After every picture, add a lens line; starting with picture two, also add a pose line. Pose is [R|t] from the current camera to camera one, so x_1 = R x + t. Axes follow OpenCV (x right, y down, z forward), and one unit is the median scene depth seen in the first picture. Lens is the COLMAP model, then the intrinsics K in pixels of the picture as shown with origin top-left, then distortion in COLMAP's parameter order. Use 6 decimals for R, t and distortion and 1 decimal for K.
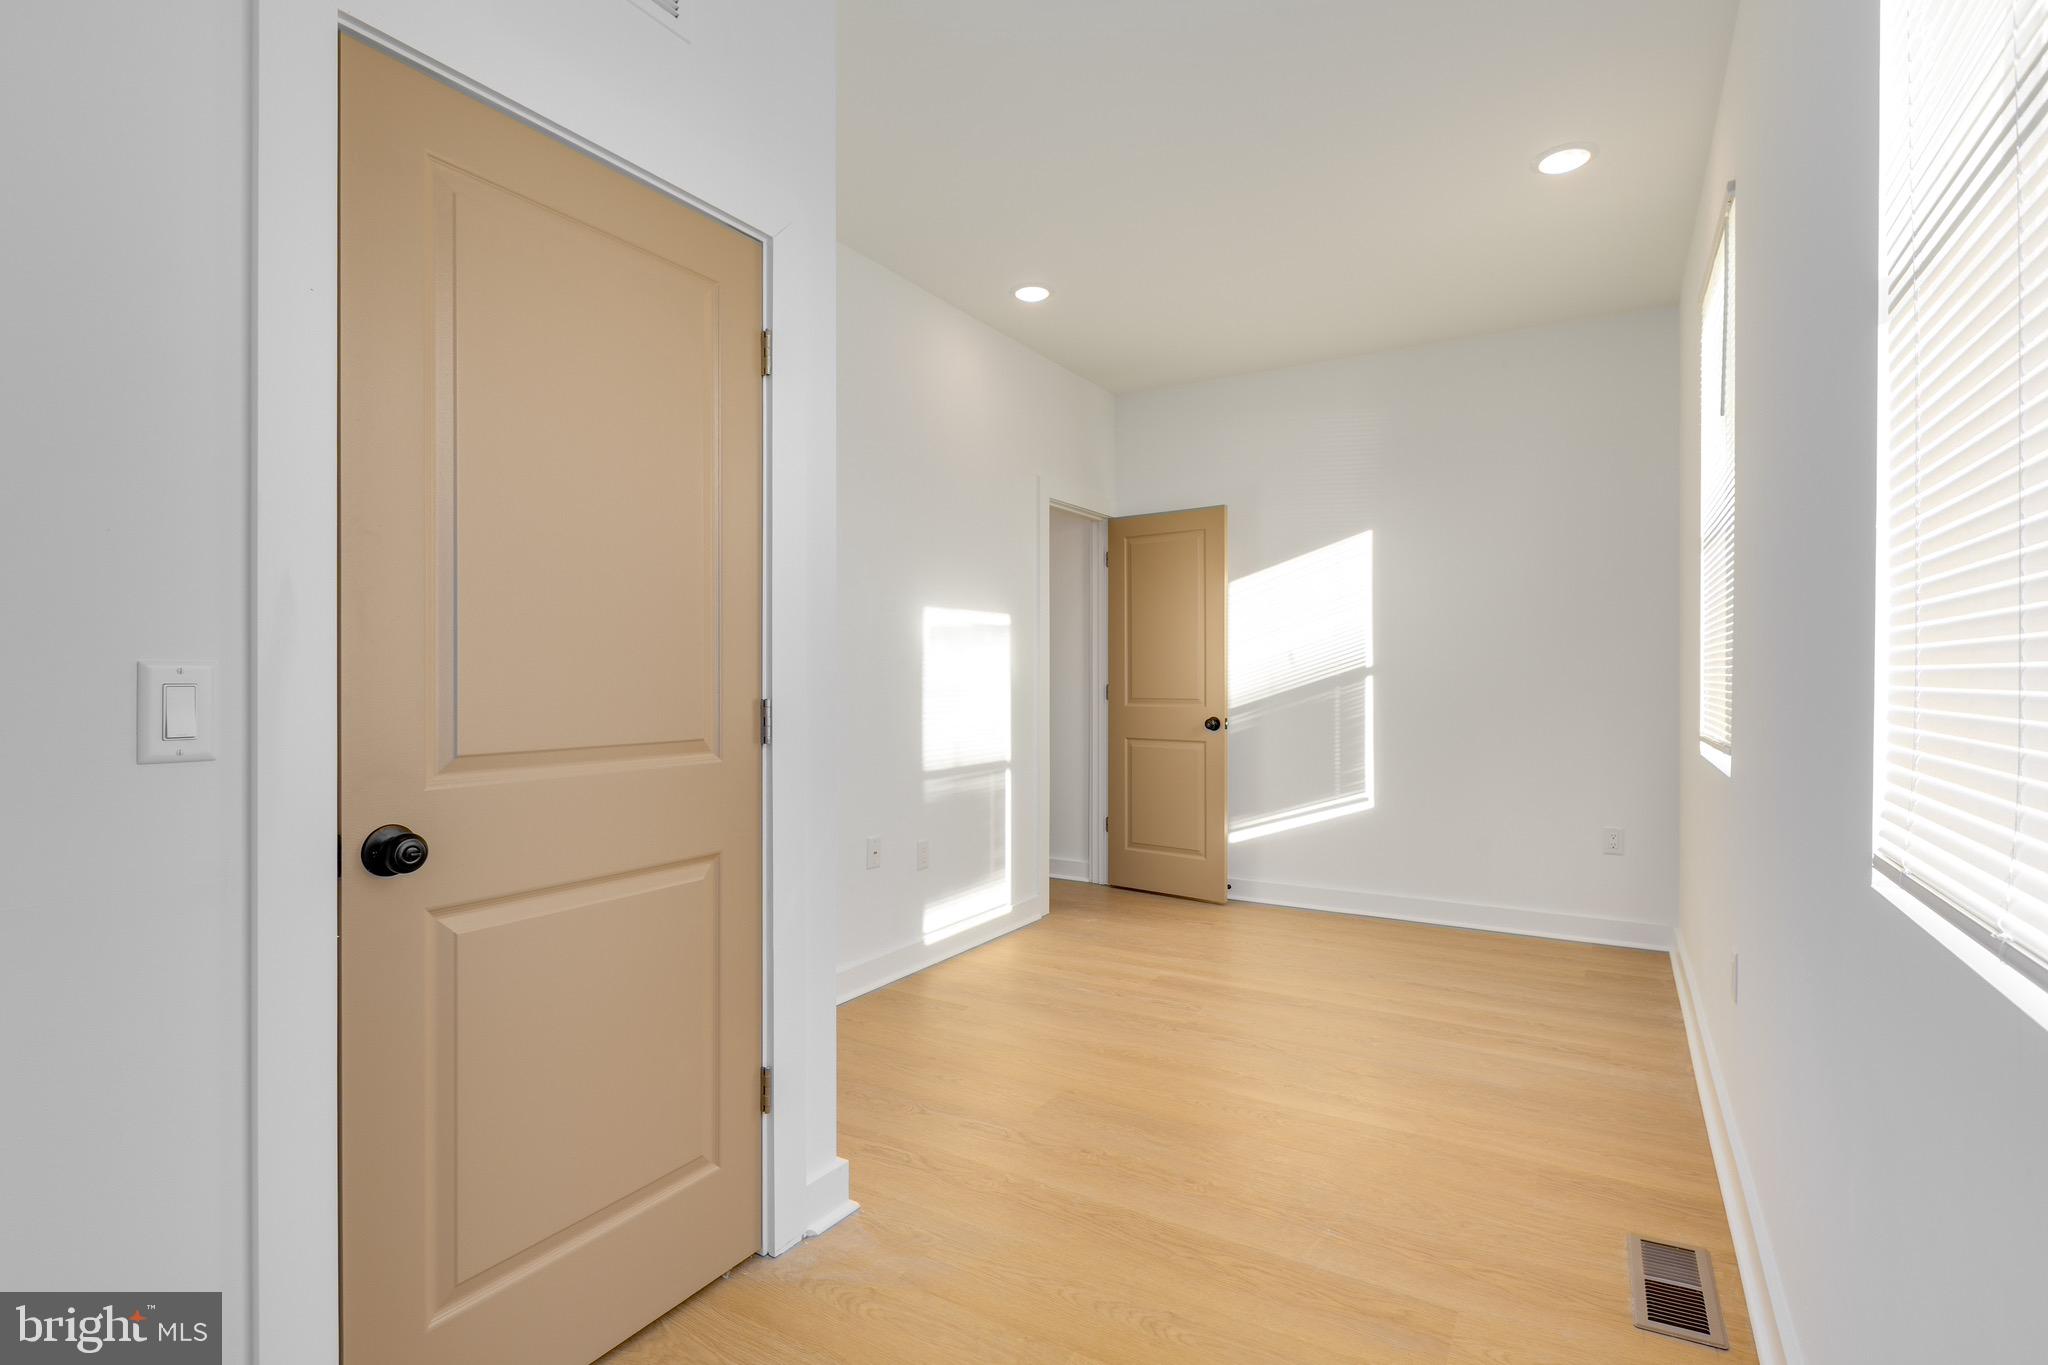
lens RADIAL K [[964.7, 0, 1041.8], [0, 964.7, 679.3], [0, 0, 1]] dist [-0.002142, -0.000365]
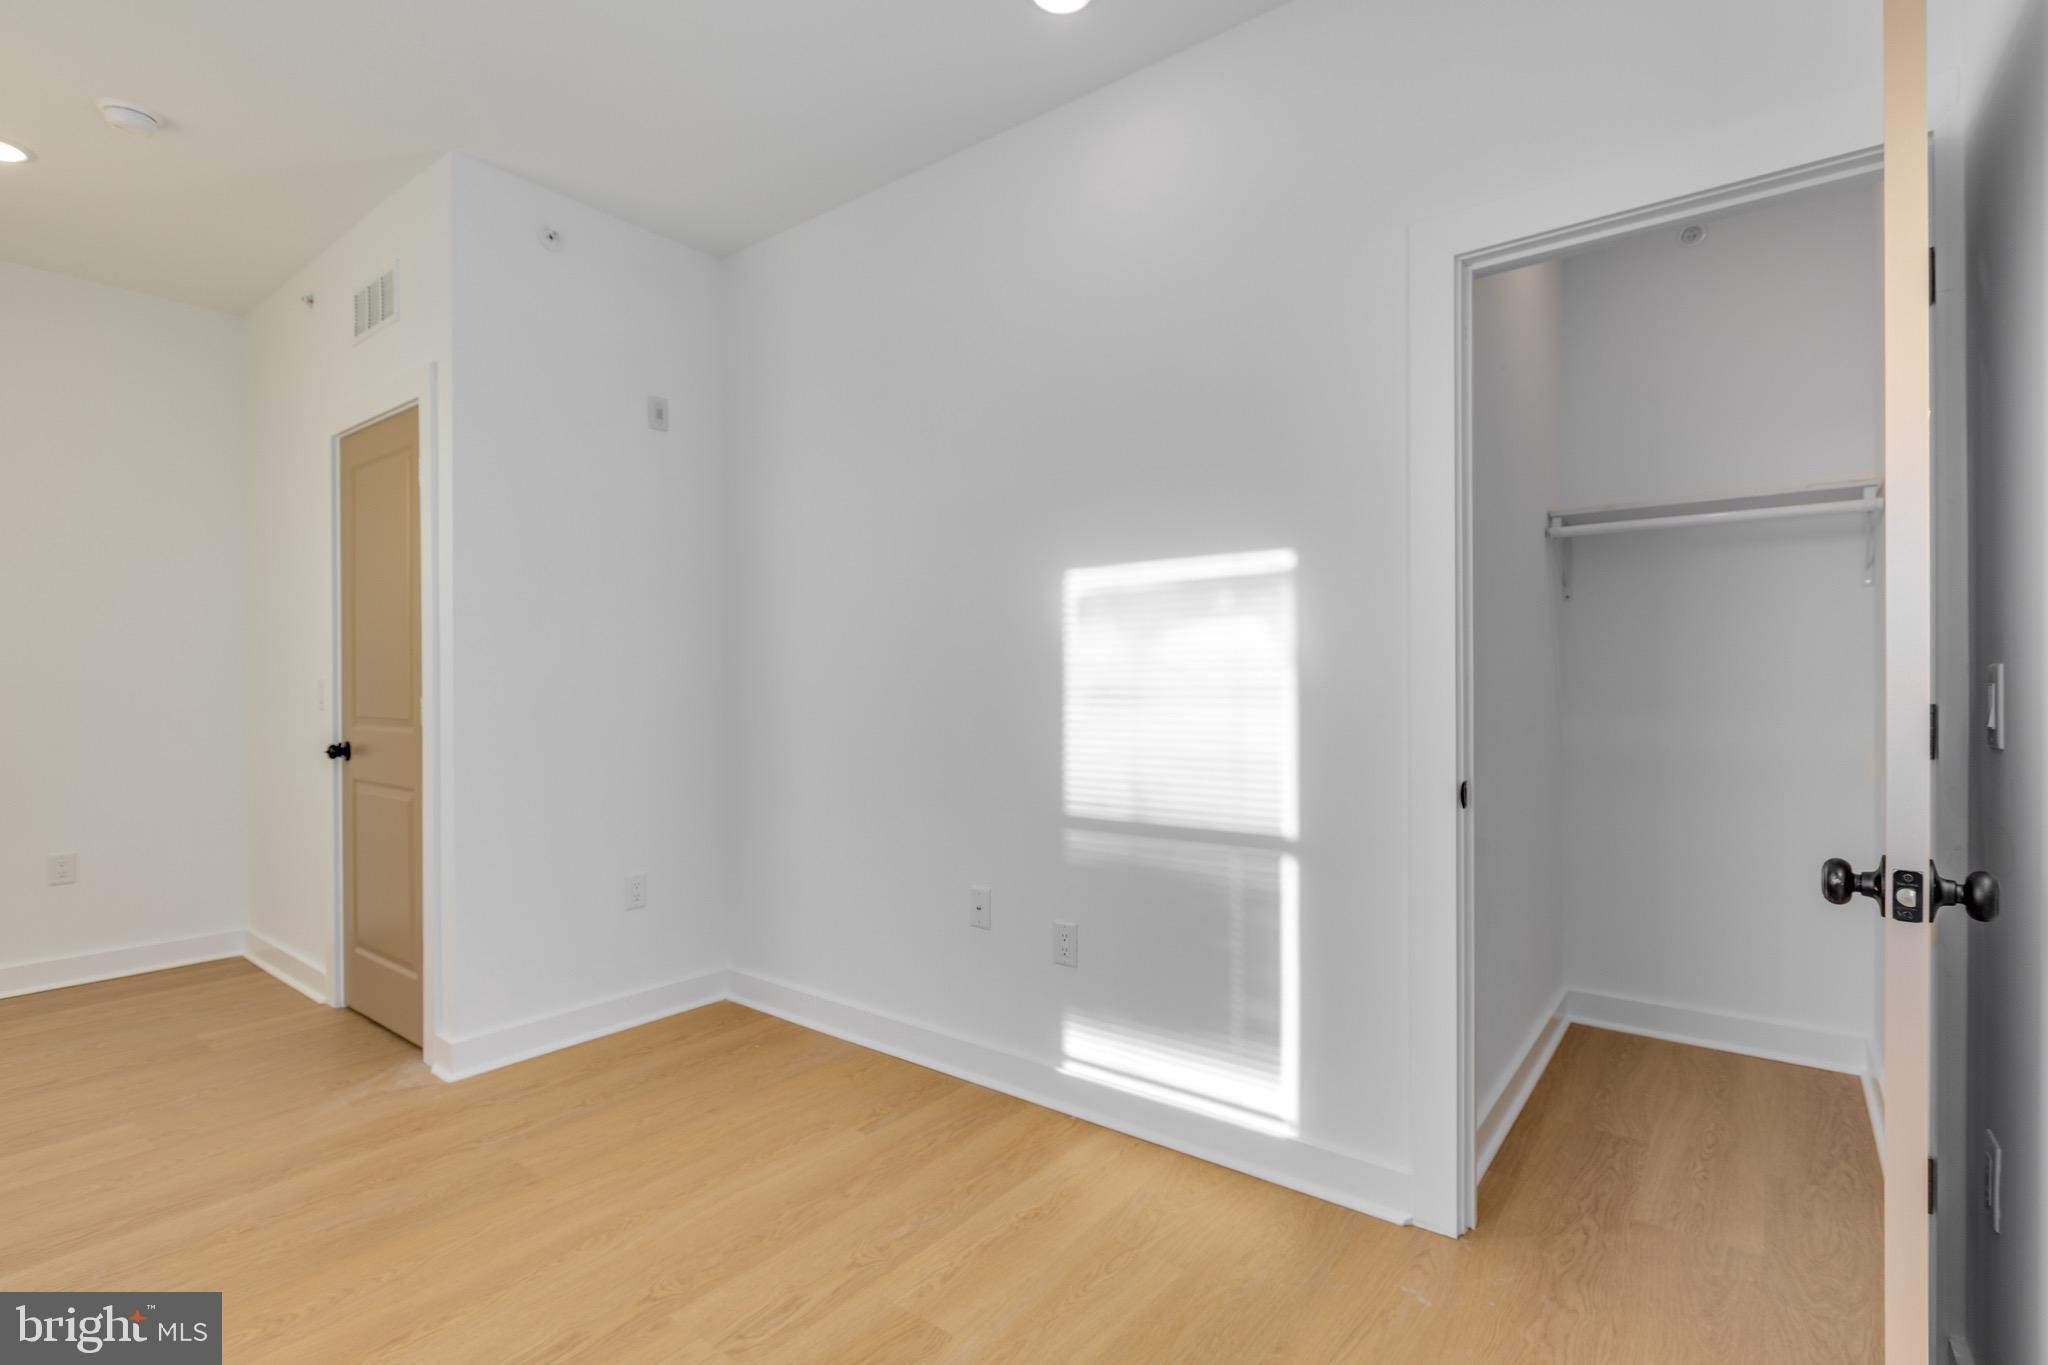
lens RADIAL K [[964.7, 0, 1041.8], [0, 964.7, 679.3], [0, 0, 1]] dist [-0.002142, -0.000365]
pose [[-0.125418, -0.004563, -0.992093, 0.532918], [0.001726, 0.999987, -0.004818, 0.003774], [0.992102, -0.002317, -0.125409, 1.037457]]
